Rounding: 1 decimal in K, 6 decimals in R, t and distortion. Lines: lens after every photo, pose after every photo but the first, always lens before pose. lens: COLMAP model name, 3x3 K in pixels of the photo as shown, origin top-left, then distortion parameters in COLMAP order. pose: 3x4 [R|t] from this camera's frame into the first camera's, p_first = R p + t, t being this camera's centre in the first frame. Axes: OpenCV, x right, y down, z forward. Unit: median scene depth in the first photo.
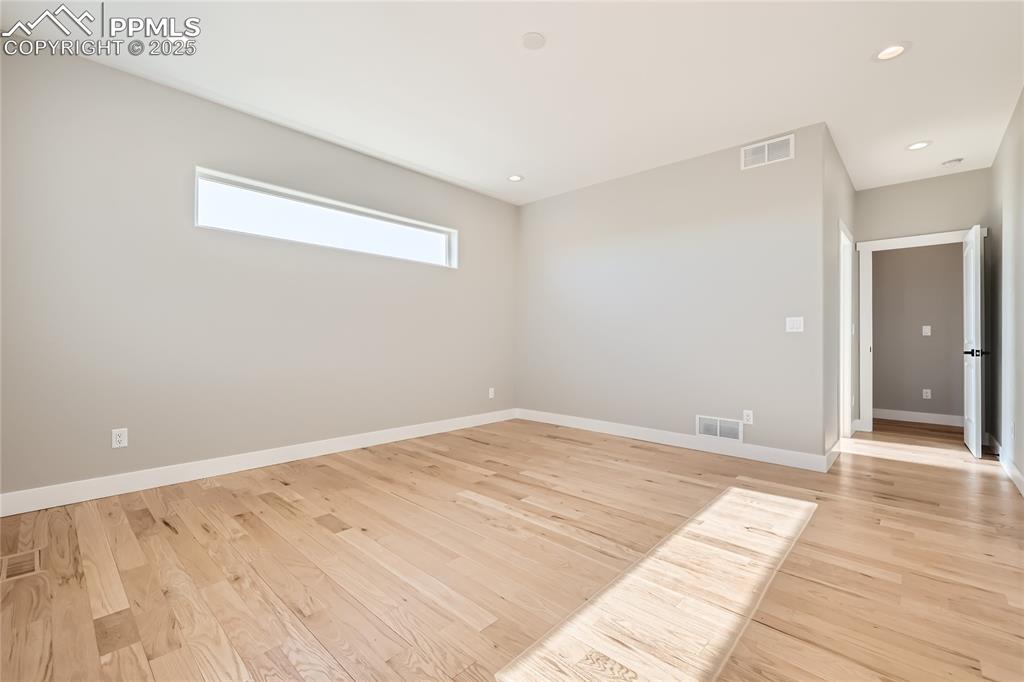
lens RADIAL K [[432.6, 0, 513.5], [0, 432.6, 335.1], [0, 0, 1]] dist [0.000661, -0.000833]
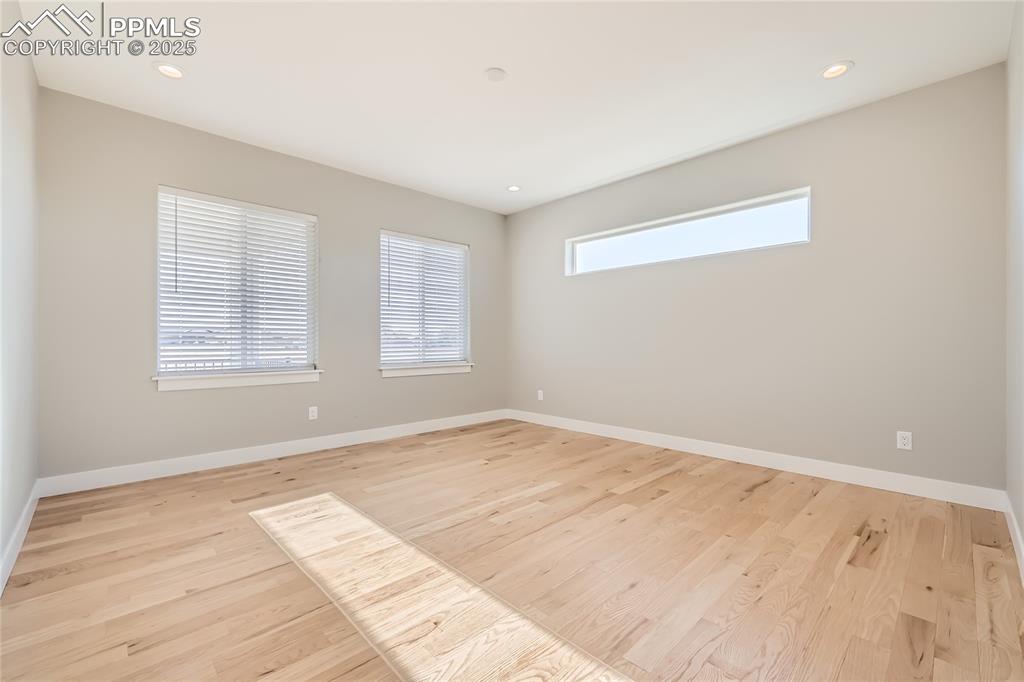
lens RADIAL K [[432.6, 0, 513.3], [0, 432.6, 346.0], [0, 0, 1]] dist [0.000661, -0.000833]
pose [[-0.053360, 0.004489, -0.998565, 1.219435], [0.006281, 0.999972, 0.004160, 0.010731], [0.998556, -0.006050, -0.053387, 1.171625]]
